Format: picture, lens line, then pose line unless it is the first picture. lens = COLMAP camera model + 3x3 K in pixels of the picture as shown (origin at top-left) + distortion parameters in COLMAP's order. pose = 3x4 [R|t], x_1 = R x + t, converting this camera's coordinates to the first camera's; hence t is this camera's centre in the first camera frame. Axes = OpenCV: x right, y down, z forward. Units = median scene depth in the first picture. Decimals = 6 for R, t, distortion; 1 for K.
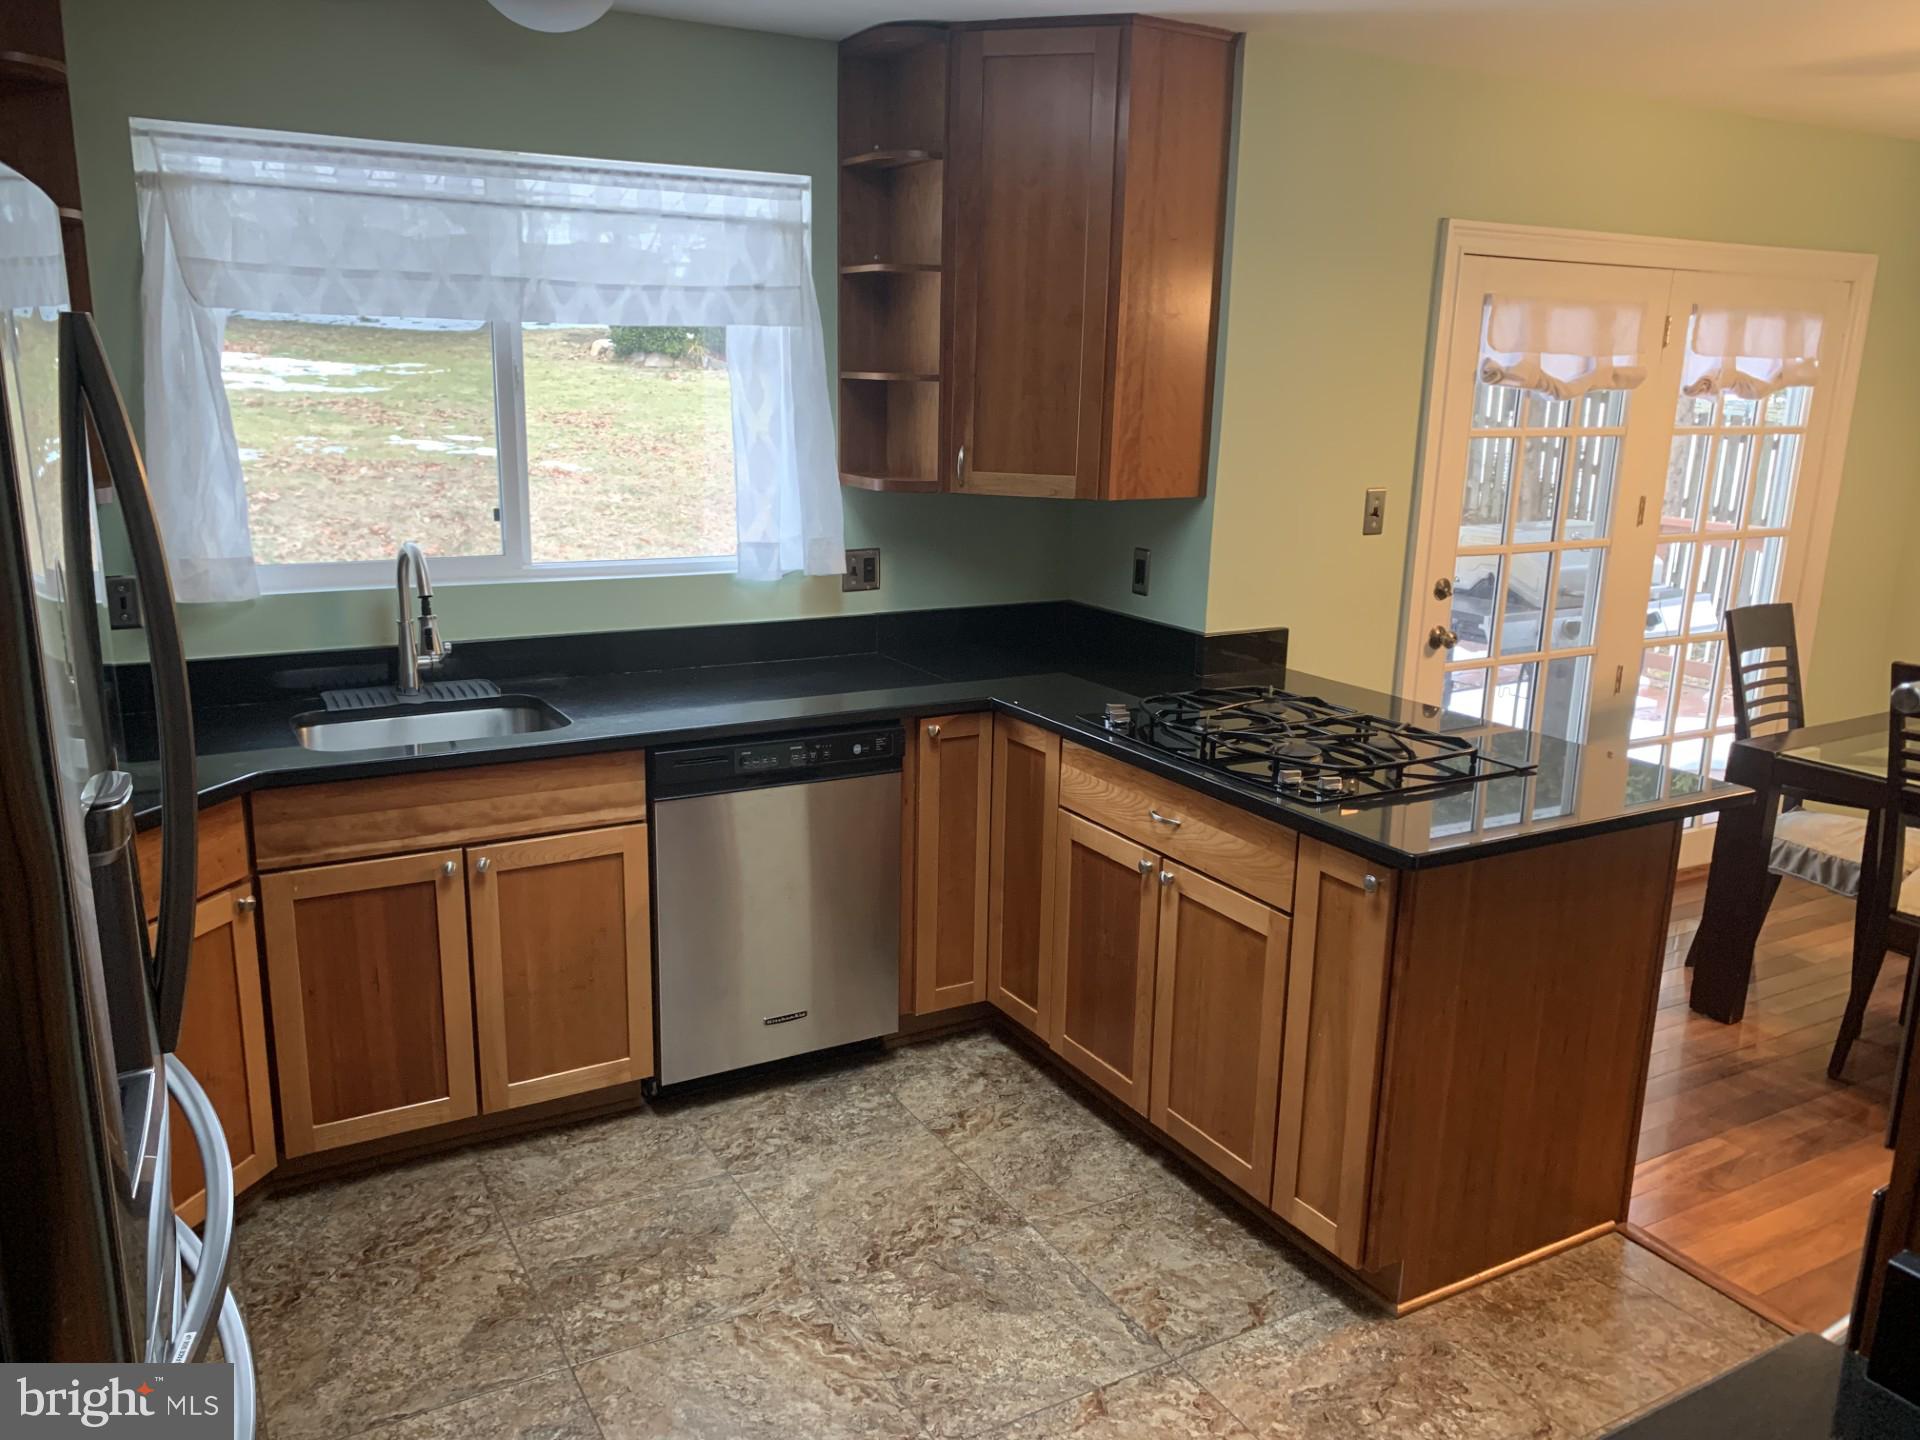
lens RADIAL K [[1462.6, 0, 954.6], [0, 1462.6, 721.7], [0, 0, 1]] dist [0.014138, -0.025620]
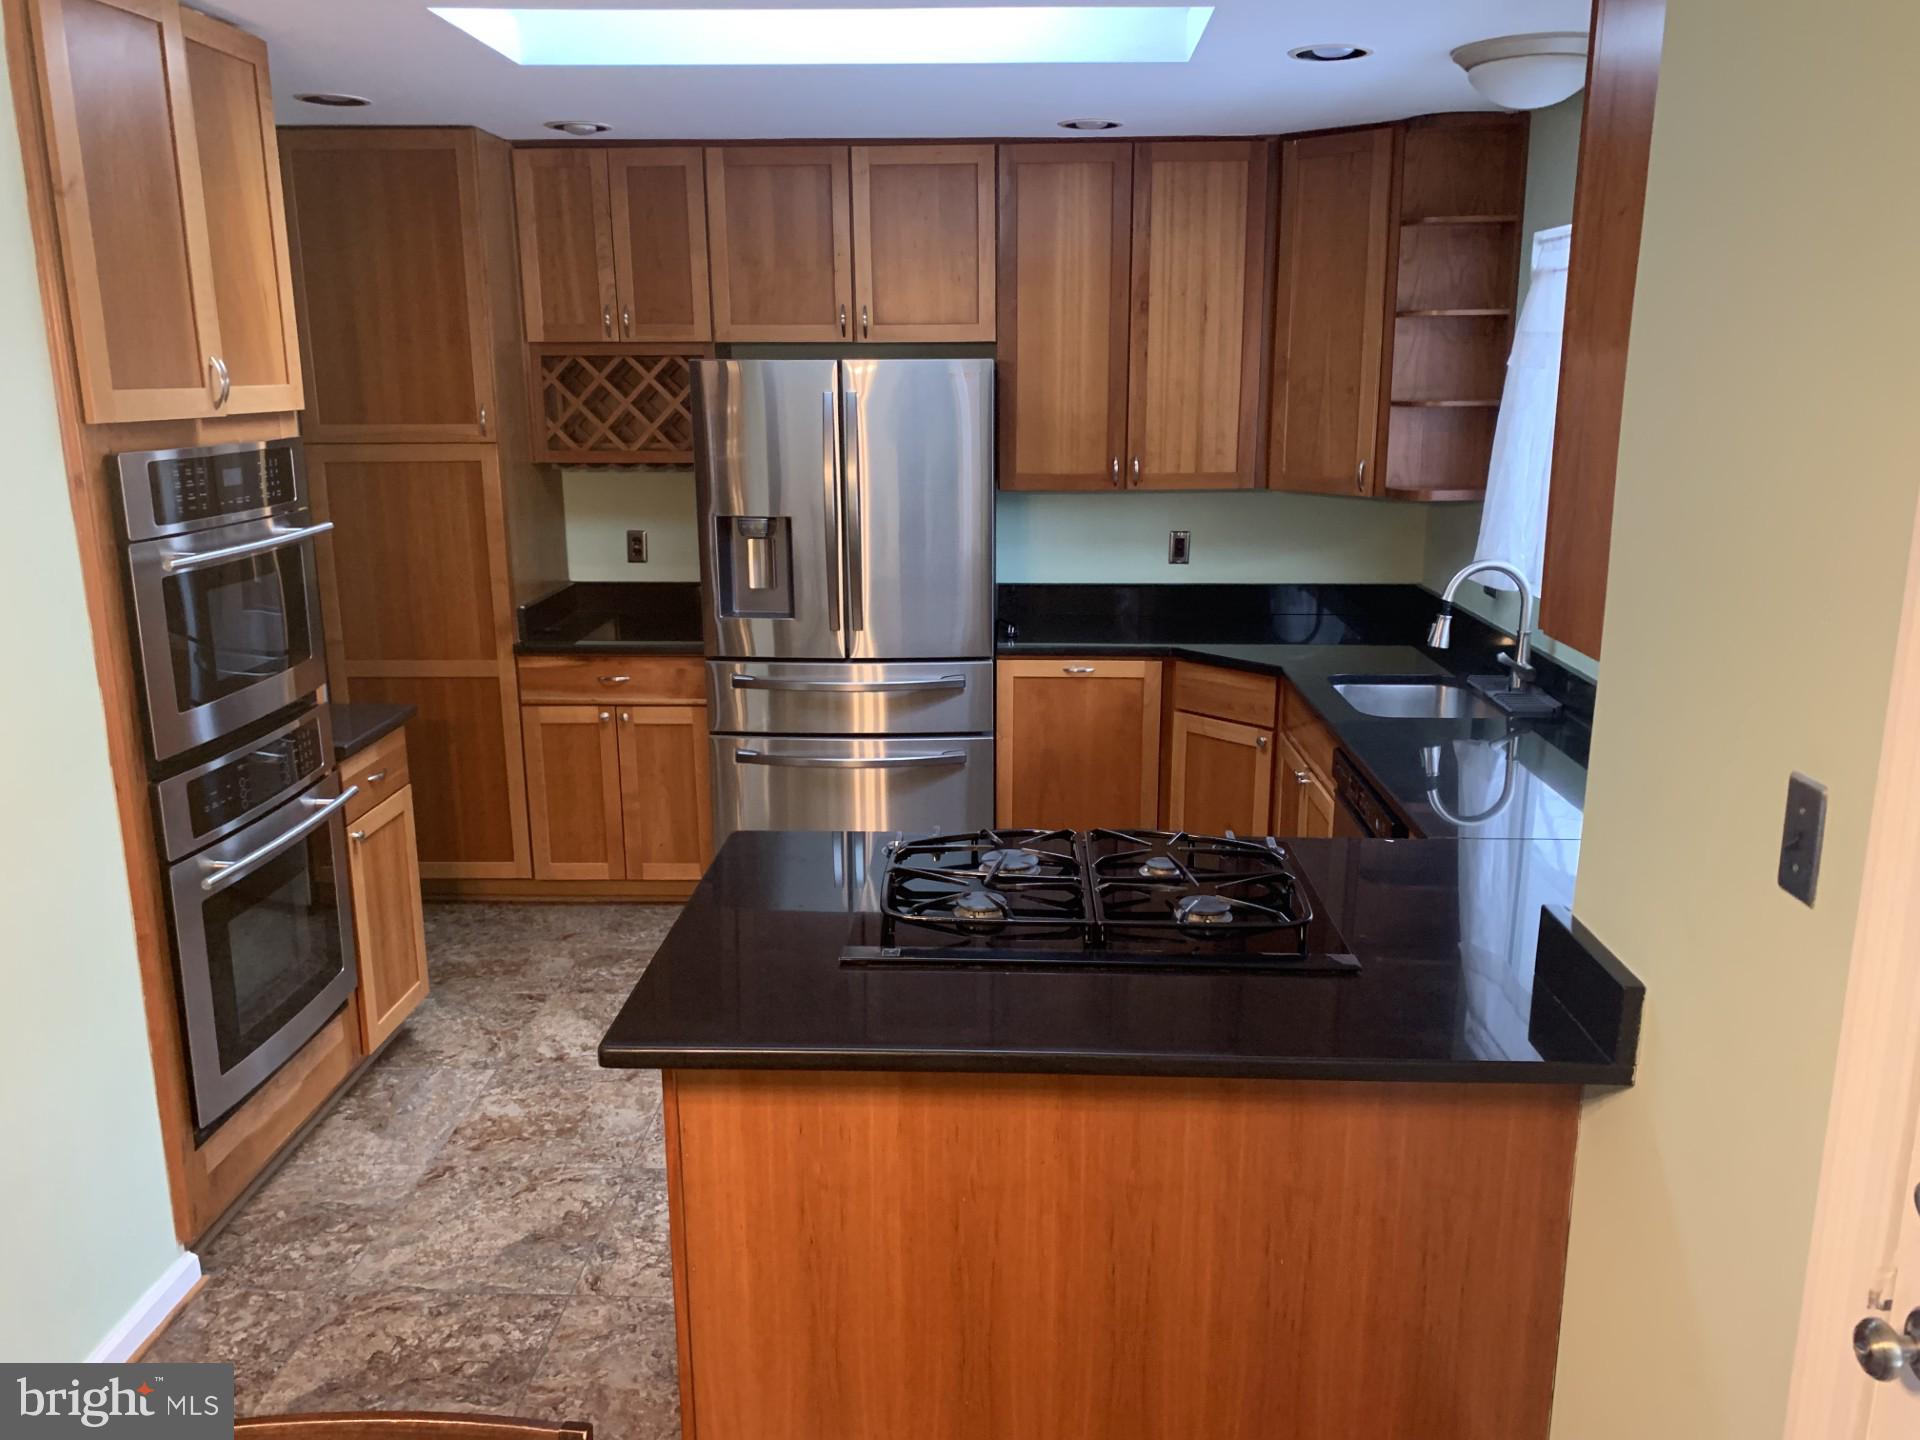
lens RADIAL K [[1462.6, 0, 952.9], [0, 1462.6, 717.8], [0, 0, 1]] dist [0.014138, -0.025620]
pose [[-0.523470, 0.187981, -0.831049, 0.786045], [-0.194742, 0.923145, 0.331479, -0.281569], [0.829491, 0.335359, -0.446631, 1.083585]]
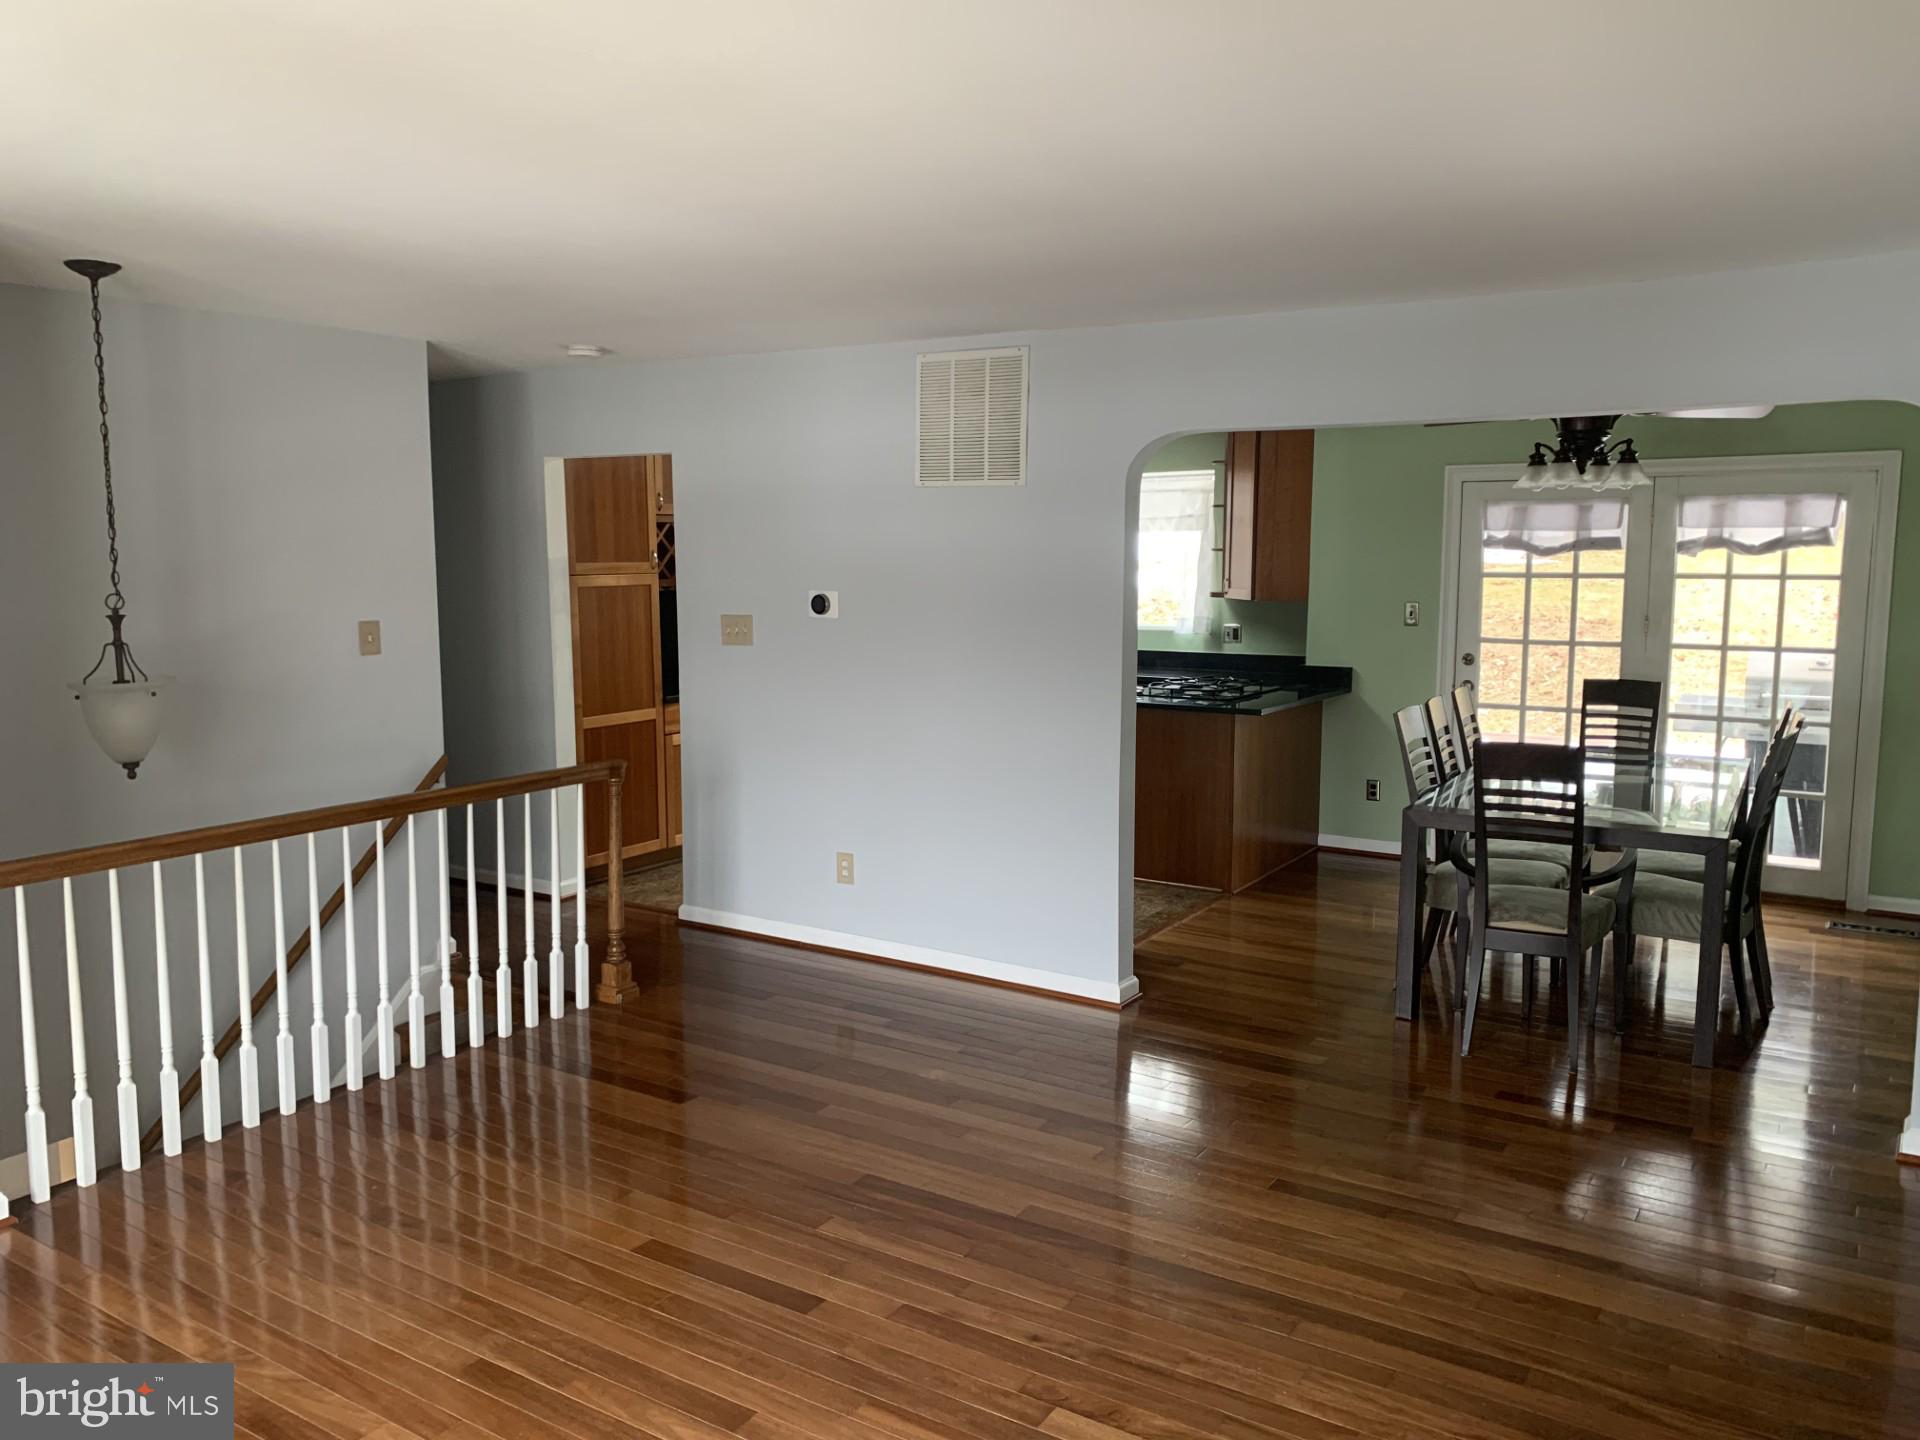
lens RADIAL K [[1462.6, 0, 961.8], [0, 1462.6, 717.7], [0, 0, 1]] dist [0.014138, -0.025620]
pose [[0.464750, 0.086181, -0.881238, 1.937325], [-0.186738, 0.982407, -0.002408, 0.119235], [0.865527, 0.165680, 0.472667, -0.456396]]
